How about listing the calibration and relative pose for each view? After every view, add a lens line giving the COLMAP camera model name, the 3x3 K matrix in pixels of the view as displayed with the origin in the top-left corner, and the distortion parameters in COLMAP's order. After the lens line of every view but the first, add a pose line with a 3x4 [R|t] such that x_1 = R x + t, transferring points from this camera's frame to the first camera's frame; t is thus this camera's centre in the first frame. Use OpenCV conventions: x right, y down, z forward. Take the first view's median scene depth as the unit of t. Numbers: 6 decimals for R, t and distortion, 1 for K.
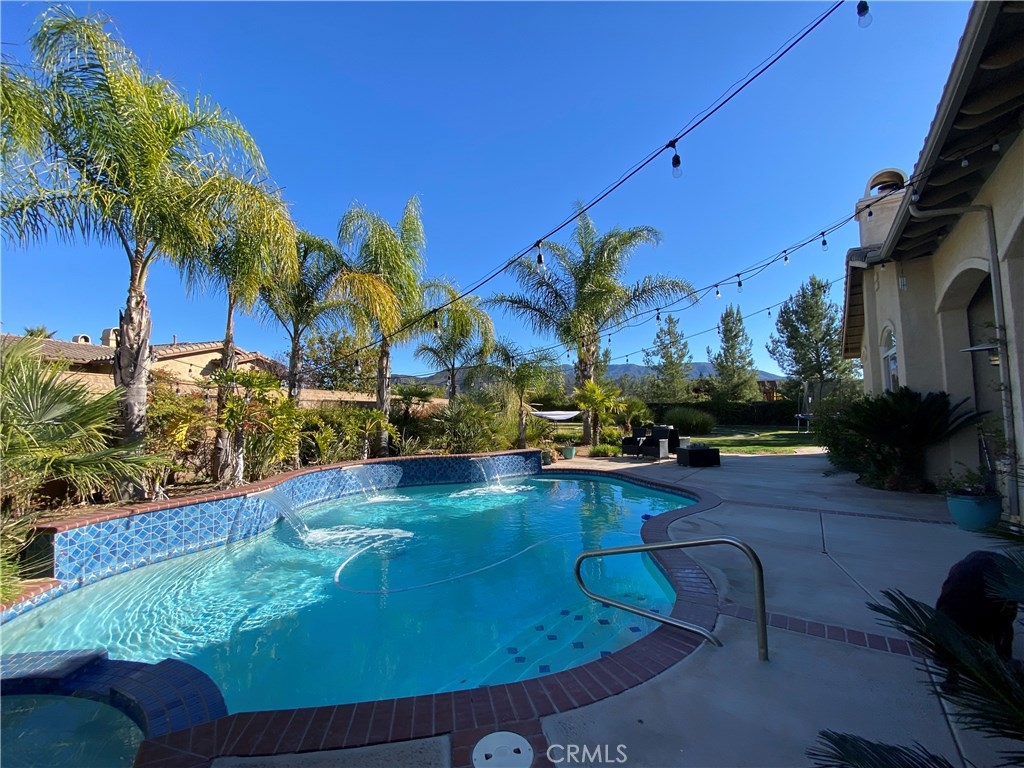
lens RADIAL K [[414.1, 0, 510.4], [0, 414.1, 385.7], [0, 0, 1]] dist [-0.000017, -0.003057]
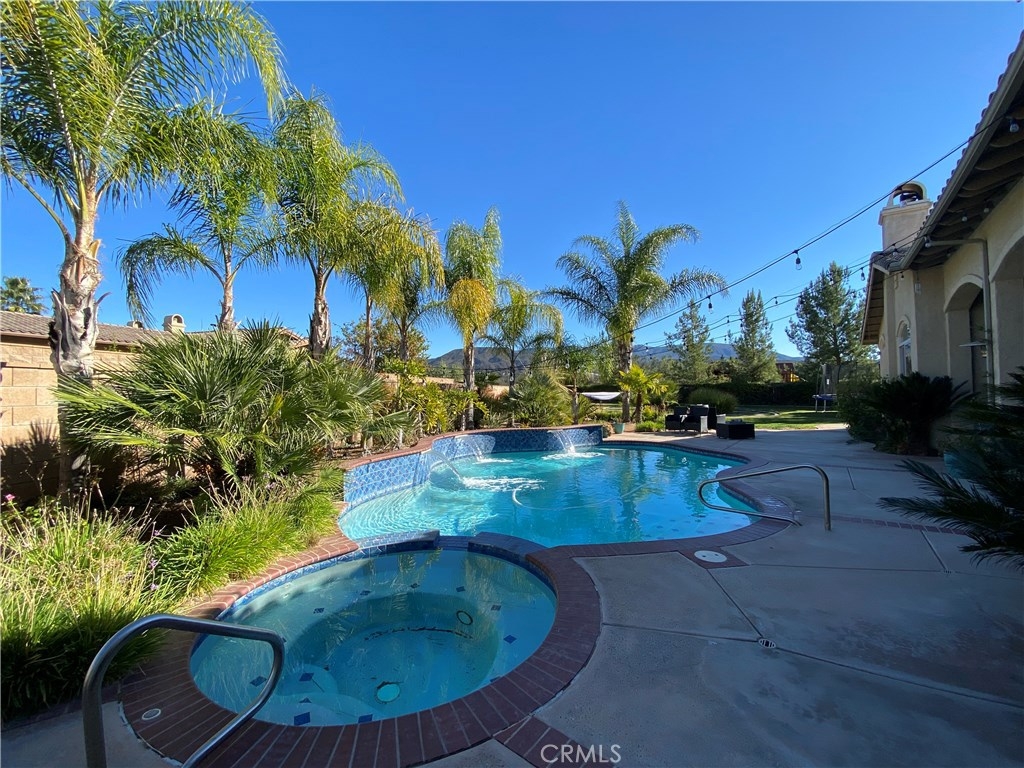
lens RADIAL K [[414.1, 0, 510.9], [0, 414.1, 383.6], [0, 0, 1]] dist [-0.000017, -0.003057]
pose [[0.999863, -0.000104, -0.016543, -0.150707], [0.000779, 0.999167, 0.040793, -0.008741], [0.016525, -0.040800, 0.999031, -0.161672]]
